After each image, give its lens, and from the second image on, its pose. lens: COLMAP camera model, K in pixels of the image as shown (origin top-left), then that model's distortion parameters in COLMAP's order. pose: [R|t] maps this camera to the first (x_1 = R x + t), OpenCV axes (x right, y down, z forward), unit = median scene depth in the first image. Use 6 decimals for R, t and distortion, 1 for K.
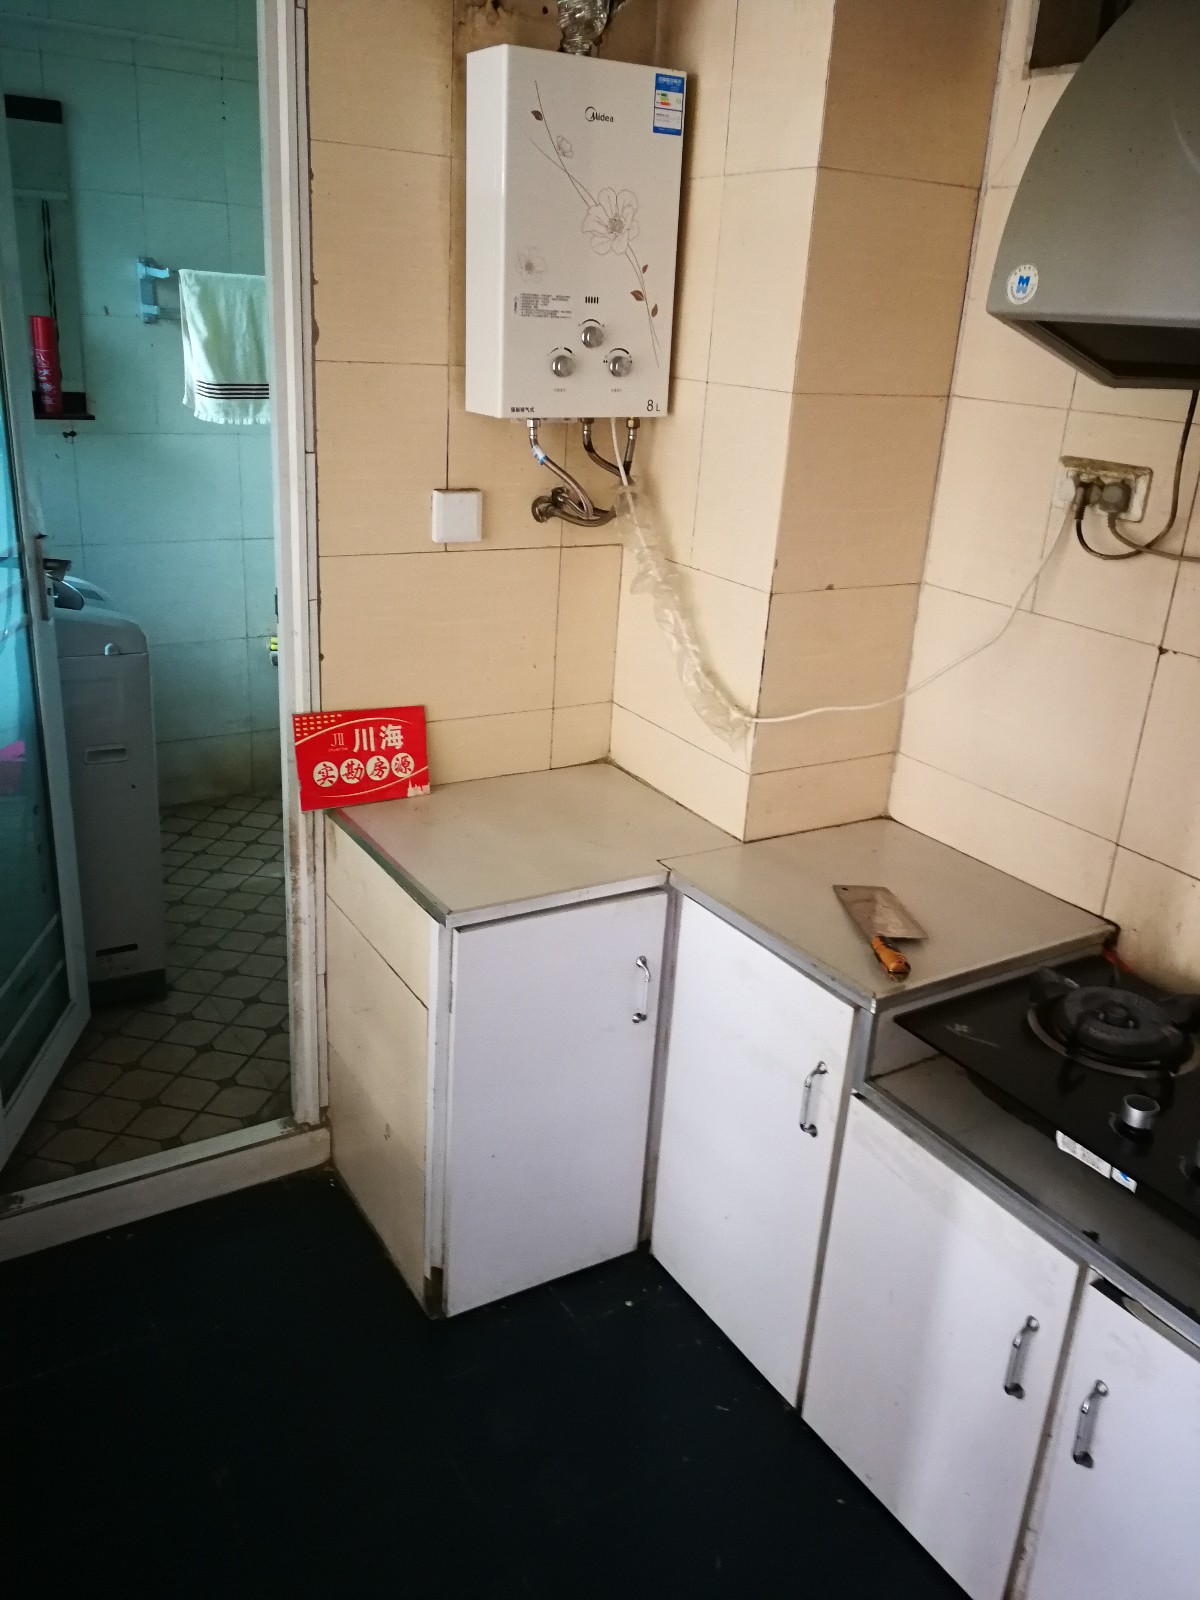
lens RADIAL K [[1279.5, 0, 633.2], [0, 1279.5, 799.1], [0, 0, 1]] dist [0.048839, -0.014297]
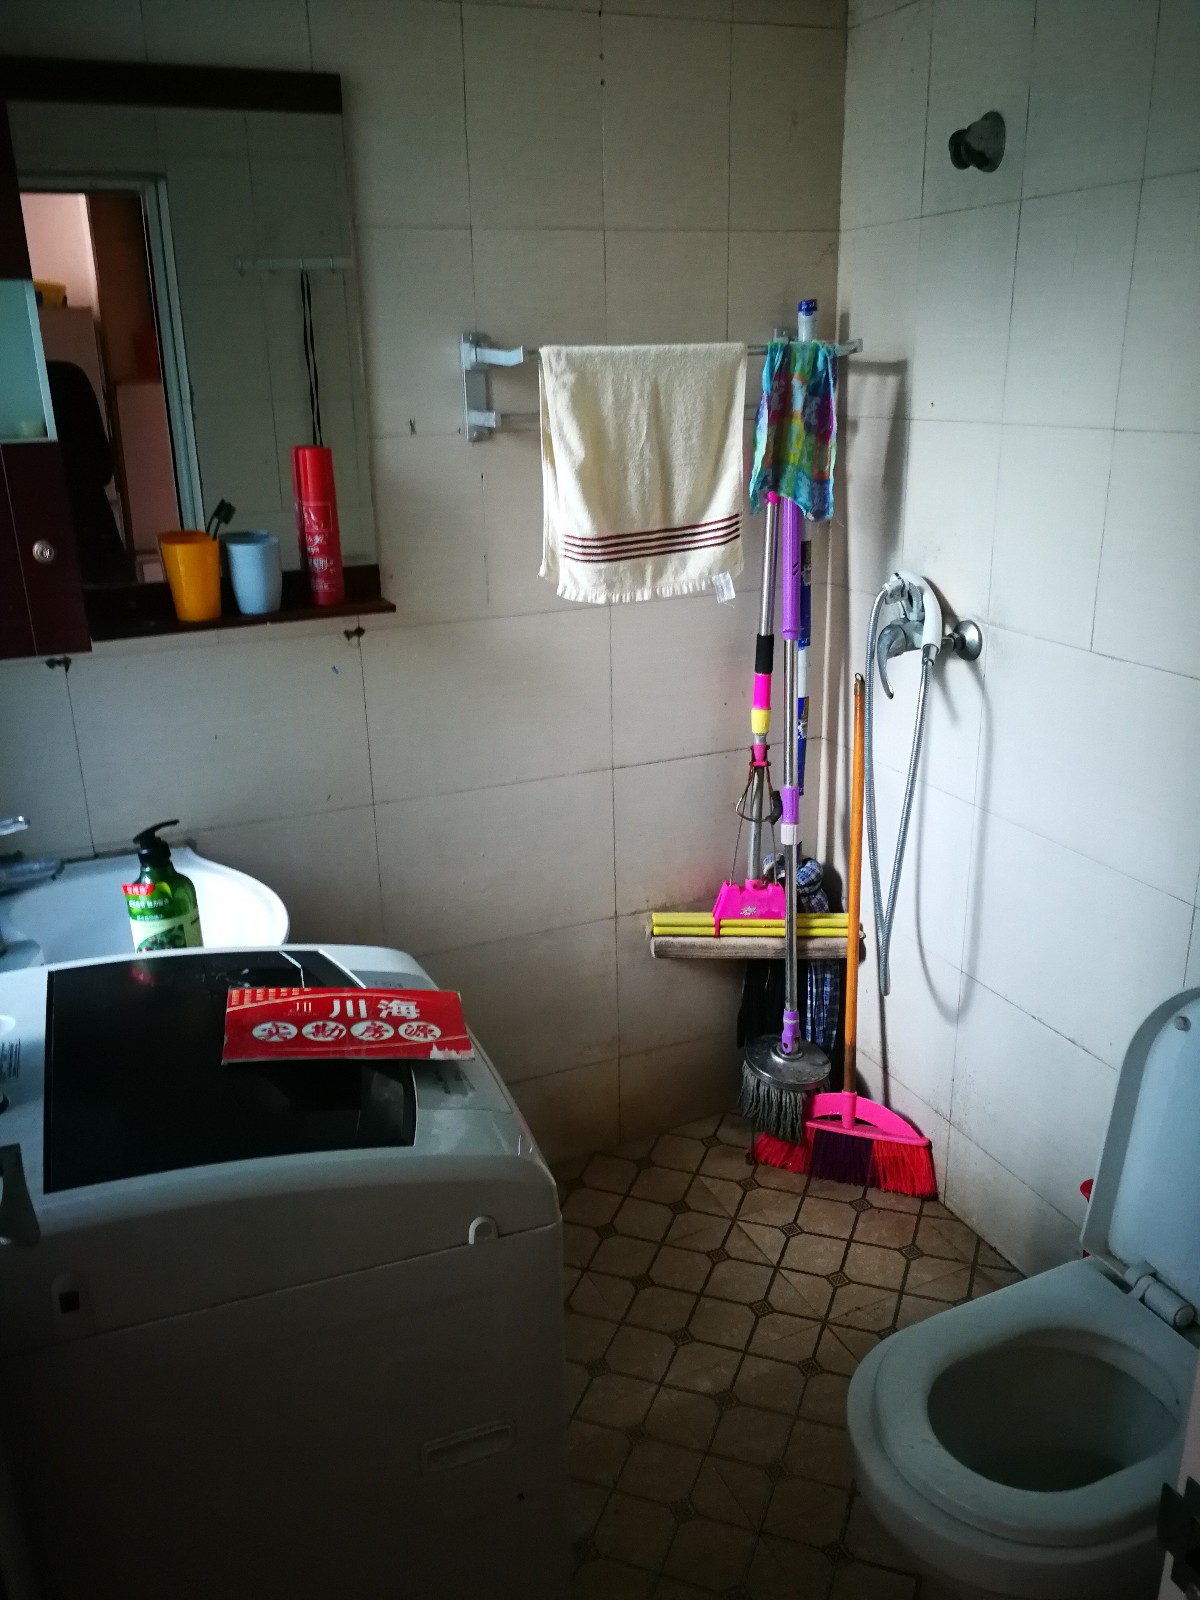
lens RADIAL K [[1279.5, 0, 633.2], [0, 1279.5, 799.1], [0, 0, 1]] dist [0.048839, -0.014297]
pose [[0.985238, -0.026455, -0.169135, -0.212766], [0.021378, 0.999267, -0.031770, -0.186828], [0.169851, 0.027686, 0.985081, 0.444965]]
